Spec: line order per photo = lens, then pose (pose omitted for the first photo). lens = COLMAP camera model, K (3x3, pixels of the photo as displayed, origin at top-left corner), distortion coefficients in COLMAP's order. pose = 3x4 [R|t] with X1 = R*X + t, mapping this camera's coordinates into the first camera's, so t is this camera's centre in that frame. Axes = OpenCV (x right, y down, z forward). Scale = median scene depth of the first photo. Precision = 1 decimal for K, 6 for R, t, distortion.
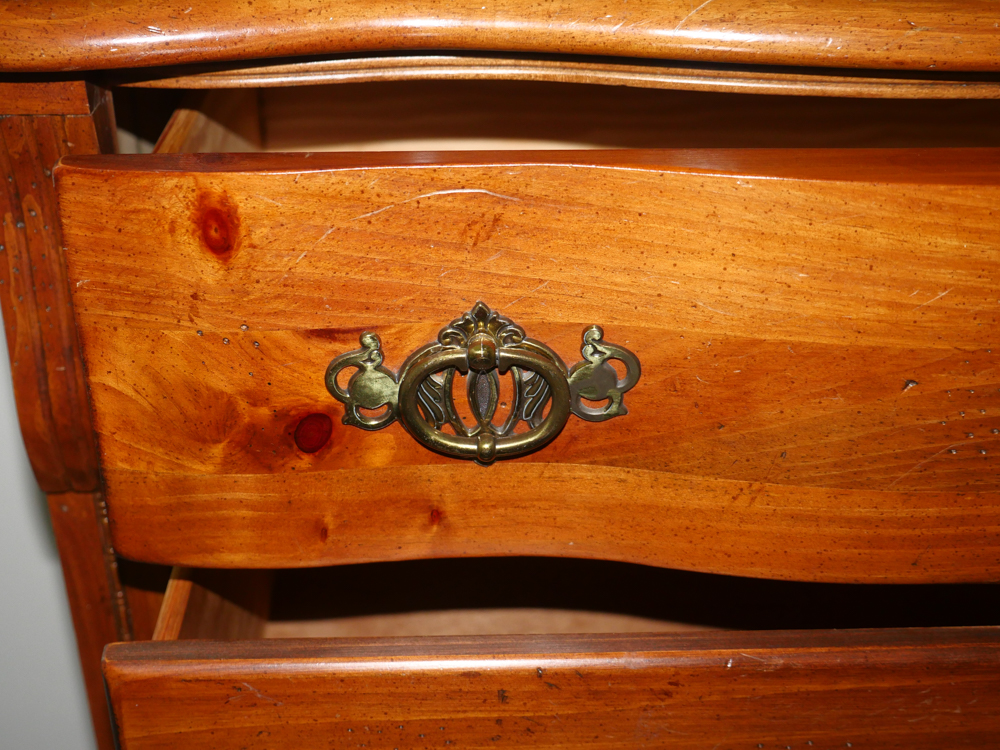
lens RADIAL K [[1299.7, 0, 503.3], [0, 1299.7, 376.3], [0, 0, 1]] dist [-0.017486, 0.000000]
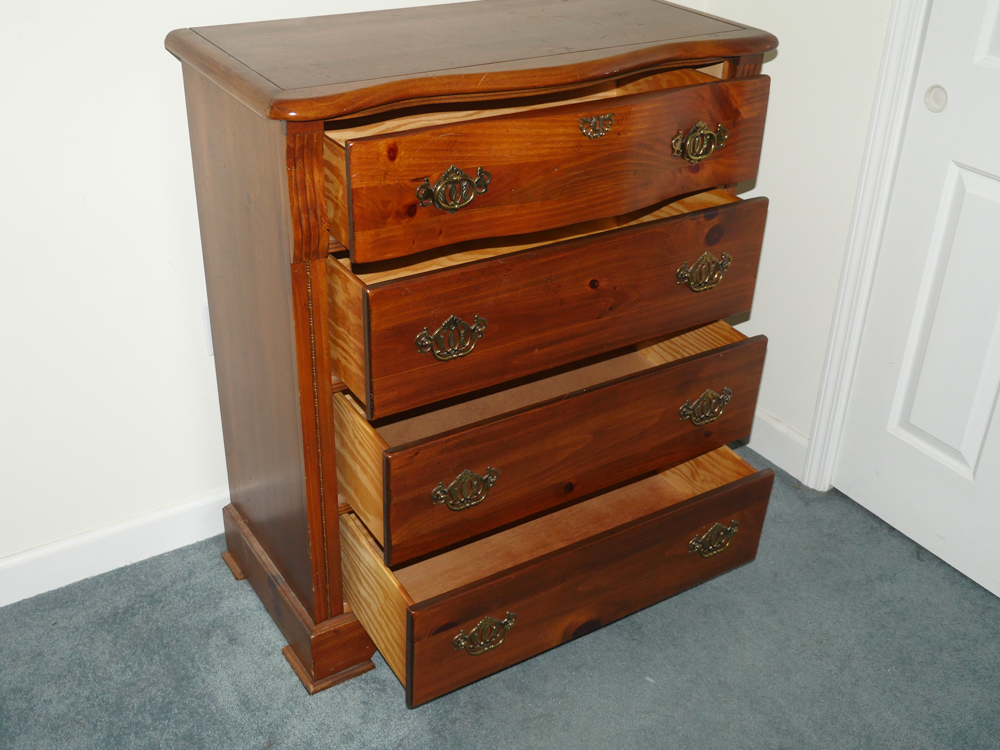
lens RADIAL K [[1191.9, 0, 497.2], [0, 1191.9, 375.4], [0, 0, 1]] dist [-0.003119, 0.000000]
pose [[0.862307, -0.228700, 0.451800, -1.549048], [0.215446, 0.973118, 0.081390, 0.272403], [-0.458269, 0.027155, 0.888399, -2.010599]]
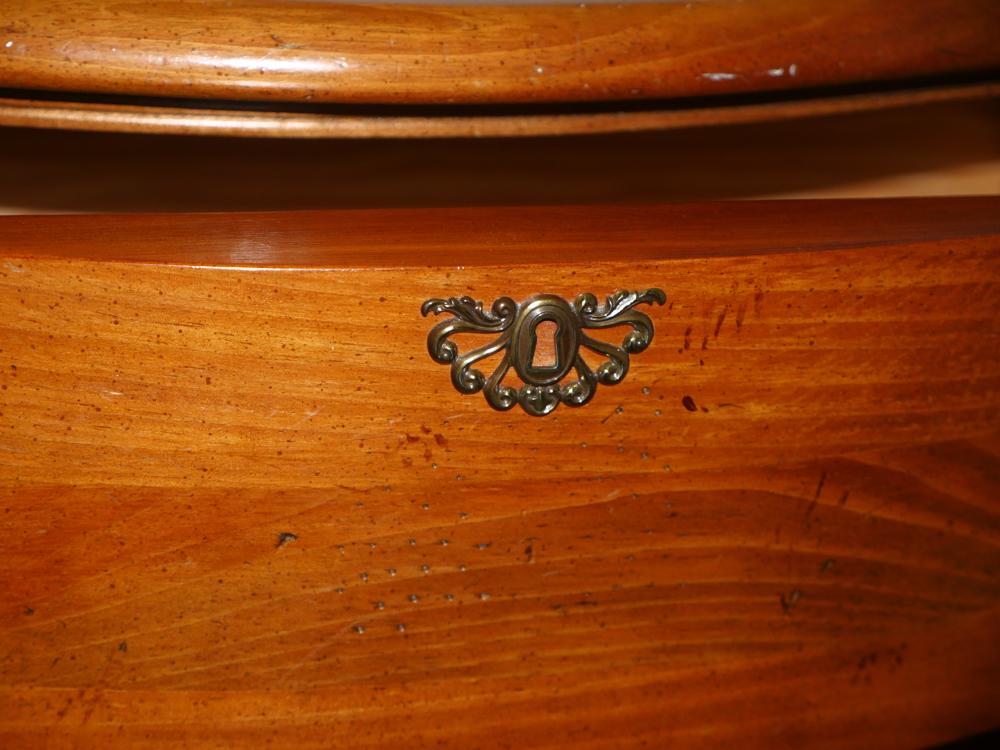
lens RADIAL K [[2006.1, 0, 498.5], [0, 2006.1, 382.0], [0, 0, 1]] dist [0.125049, 0.000000]
pose [[0.980396, -0.028579, 0.194953, 0.211677], [0.039510, 0.997843, -0.052416, -0.017291], [-0.193034, 0.059091, 0.979411, -0.113636]]
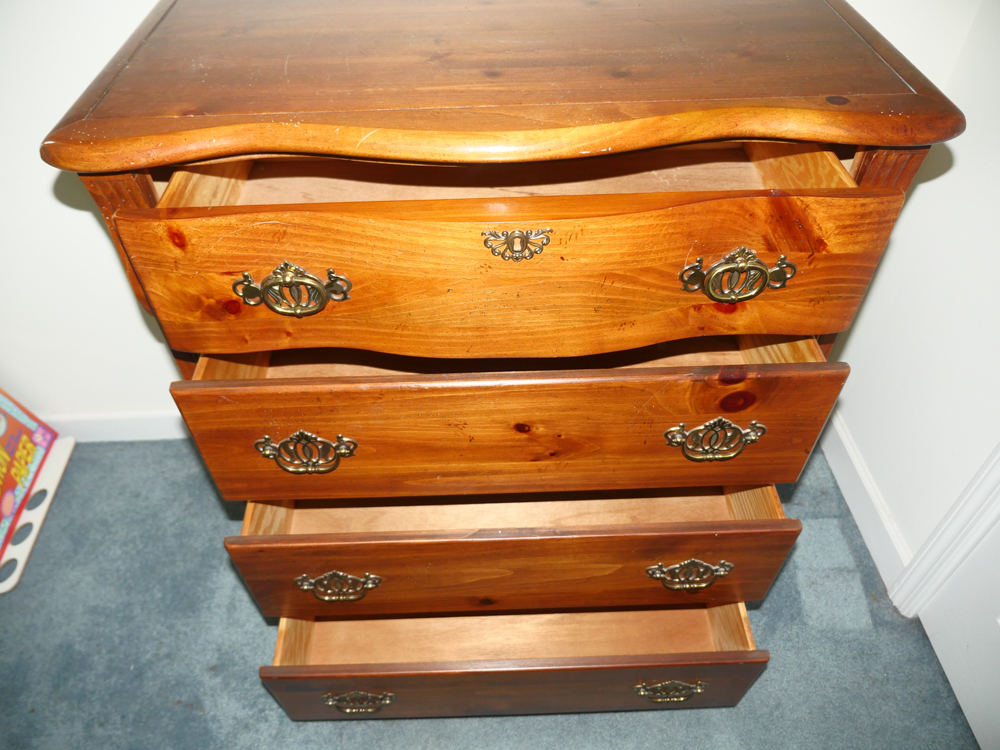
lens RADIAL K [[724.9, 0, 498.1], [0, 724.9, 366.4], [0, 0, 1]] dist [-0.007869, -0.008141]
pose [[0.999600, -0.007832, -0.027175, 0.444420], [0.015278, 0.958166, 0.285806, -0.261529], [0.023800, -0.286107, 0.957902, -0.443727]]
